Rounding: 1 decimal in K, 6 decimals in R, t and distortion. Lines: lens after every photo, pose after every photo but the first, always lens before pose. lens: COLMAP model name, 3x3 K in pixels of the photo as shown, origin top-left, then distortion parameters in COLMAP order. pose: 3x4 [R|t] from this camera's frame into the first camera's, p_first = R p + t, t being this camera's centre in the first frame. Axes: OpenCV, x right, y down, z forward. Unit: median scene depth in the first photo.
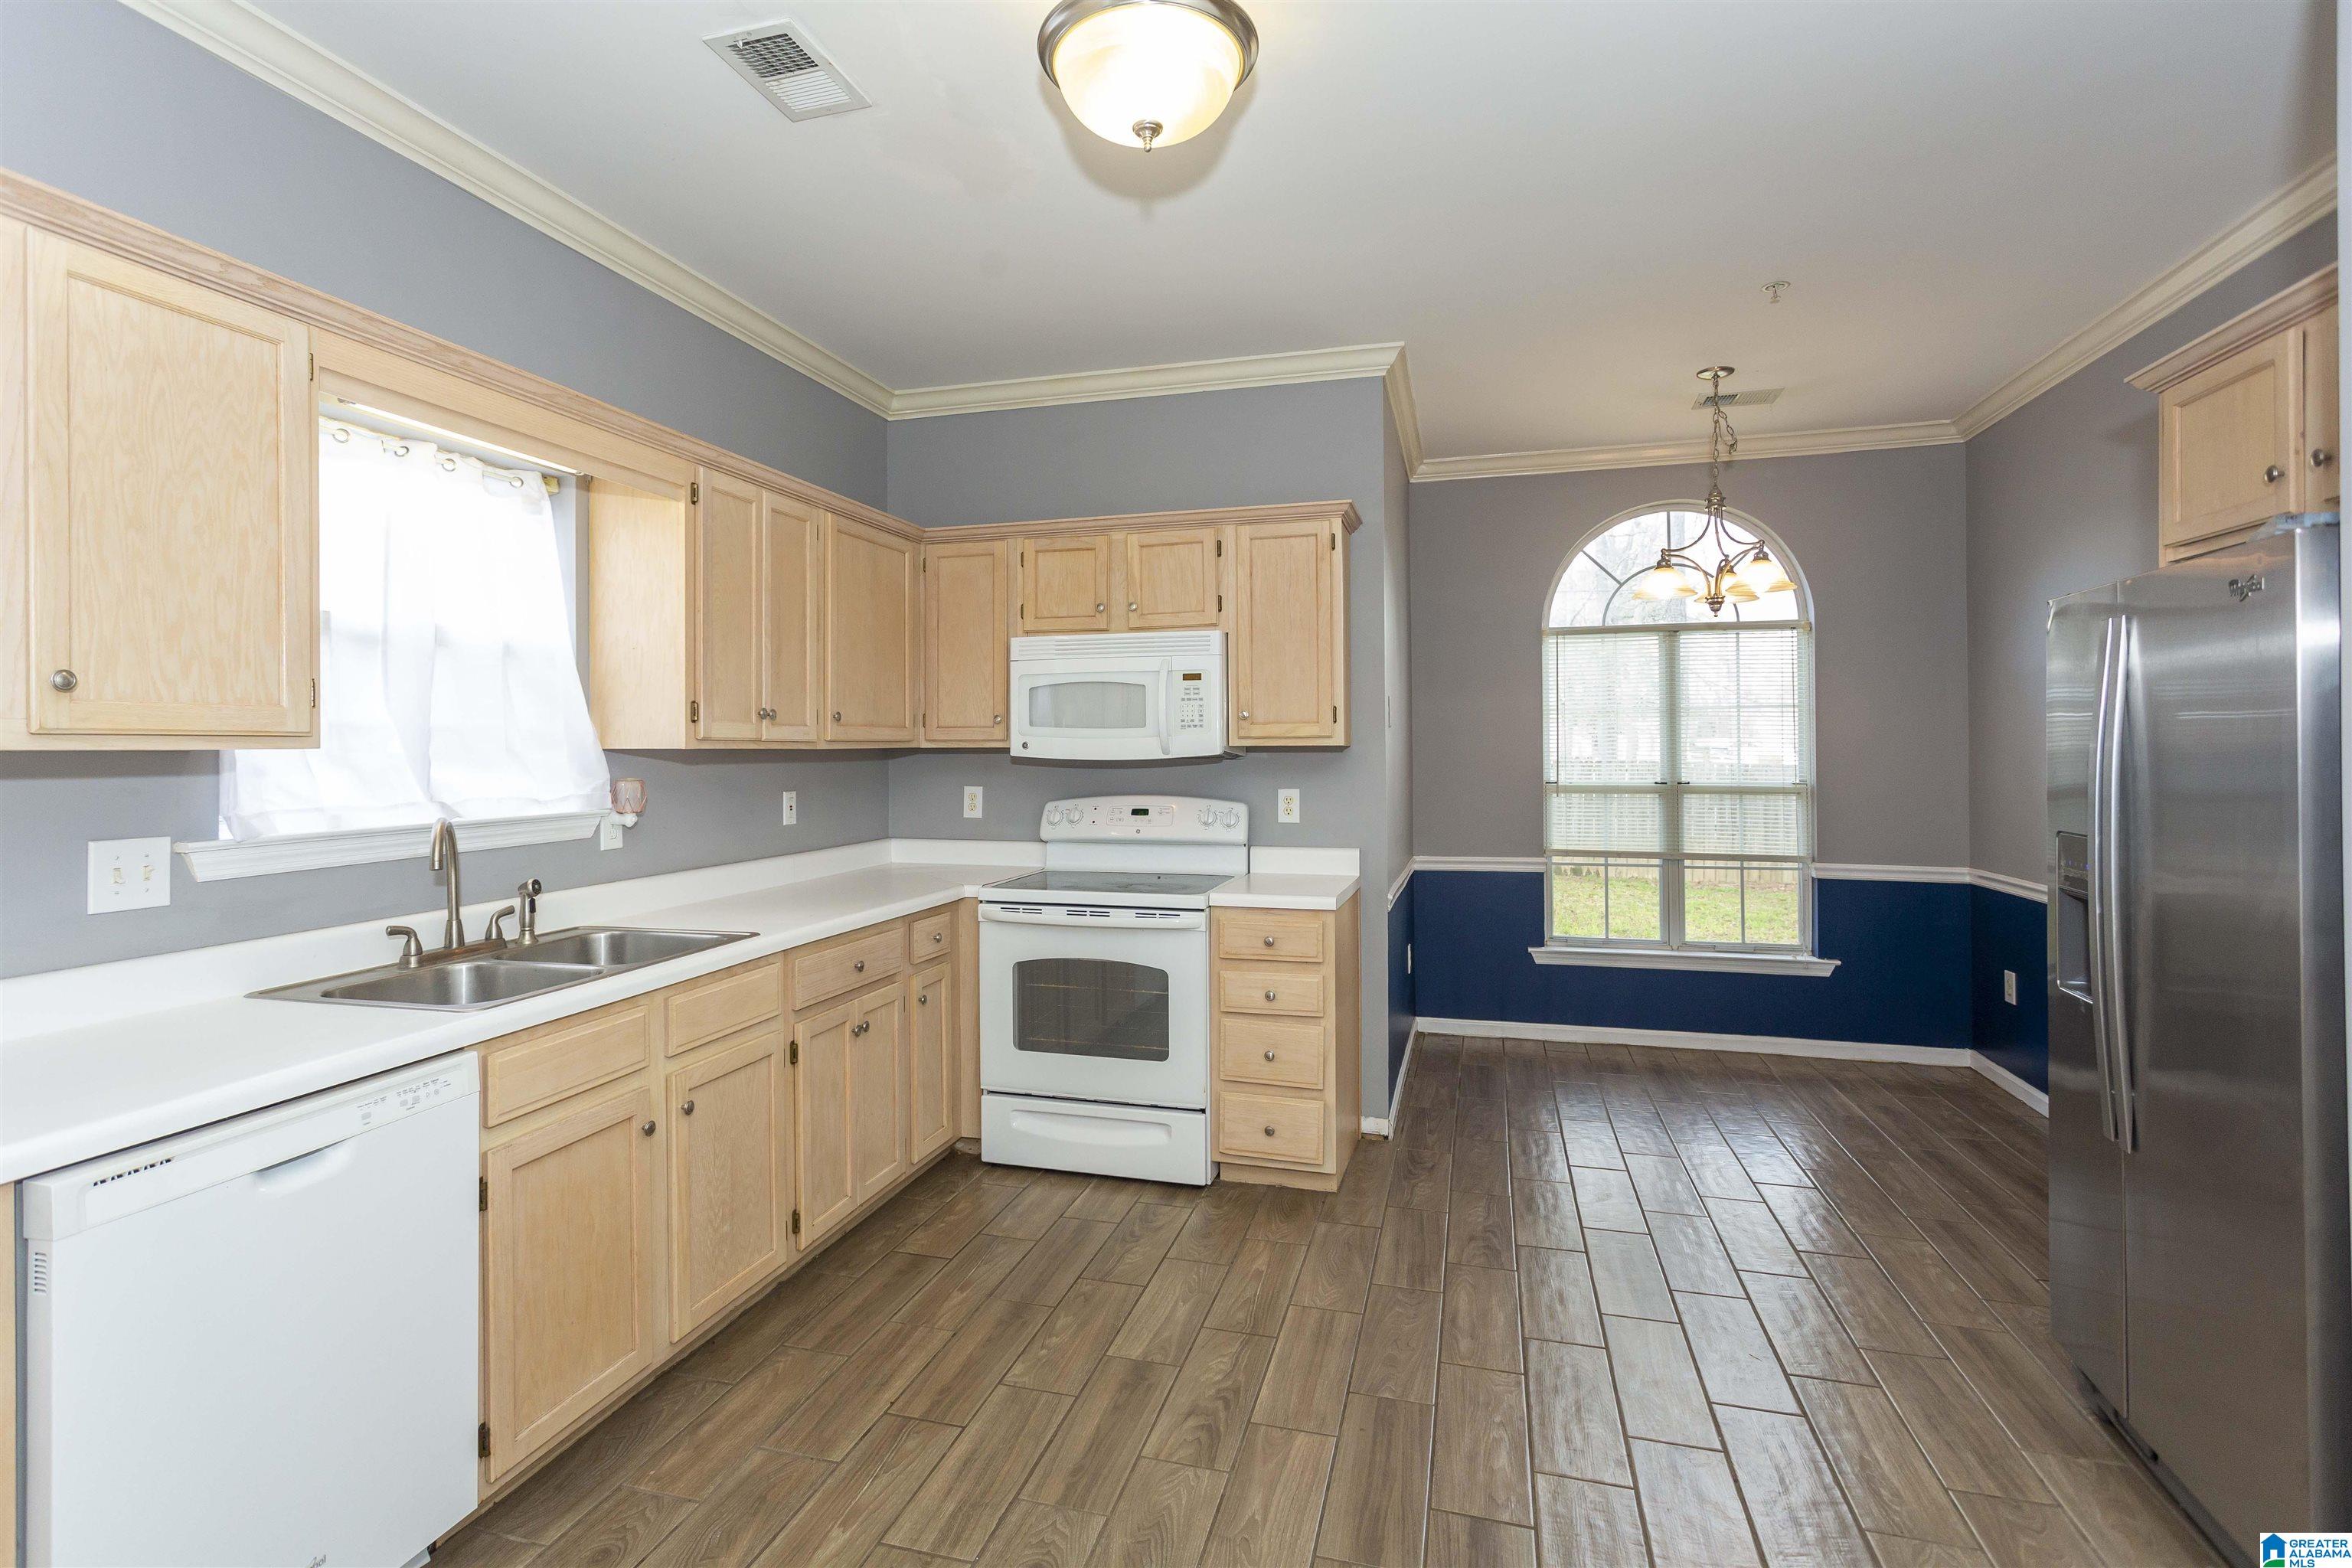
lens RADIAL K [[1130.7, 0, 1157.5], [0, 1130.7, 746.3], [0, 0, 1]] dist [0.006081, 0.002536]
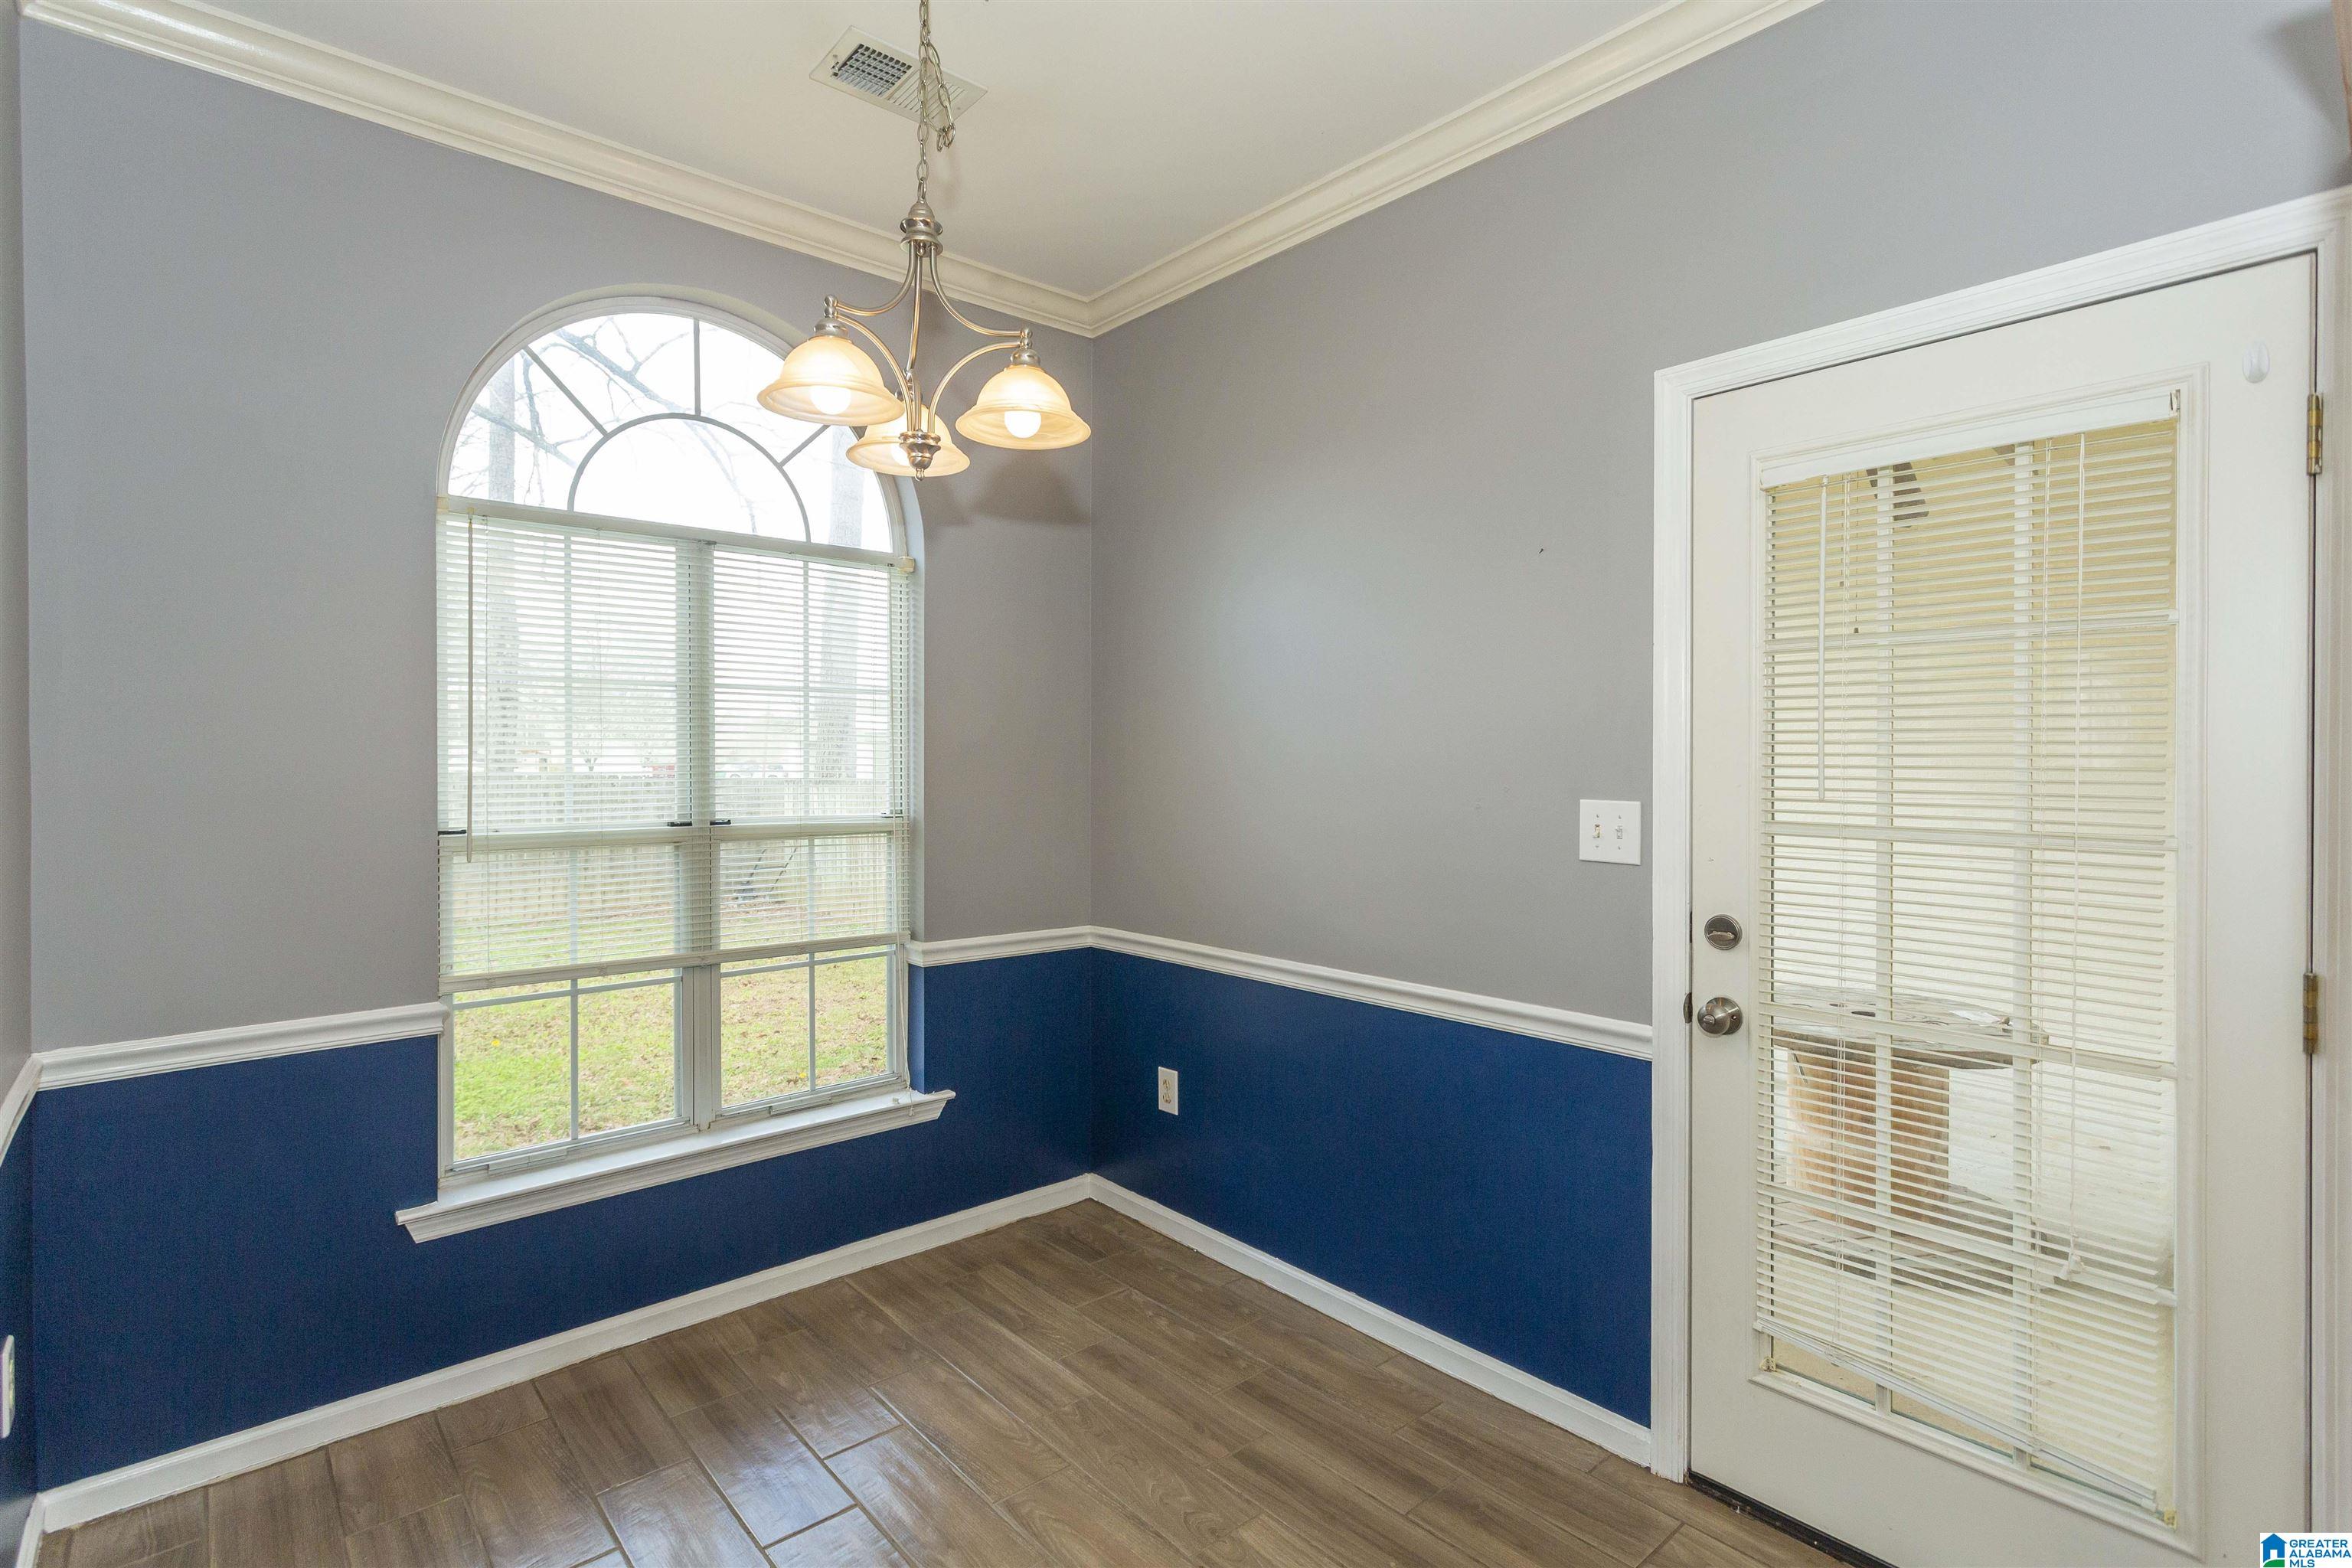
lens RADIAL K [[1130.7, 0, 1153.7], [0, 1130.7, 756.0], [0, 0, 1]] dist [0.006081, 0.002536]
pose [[0.533136, 0.001801, 0.846027, 0.118432], [-0.012596, 0.999904, 0.005808, -0.005766], [-0.845936, -0.013753, 0.533108, 0.556130]]
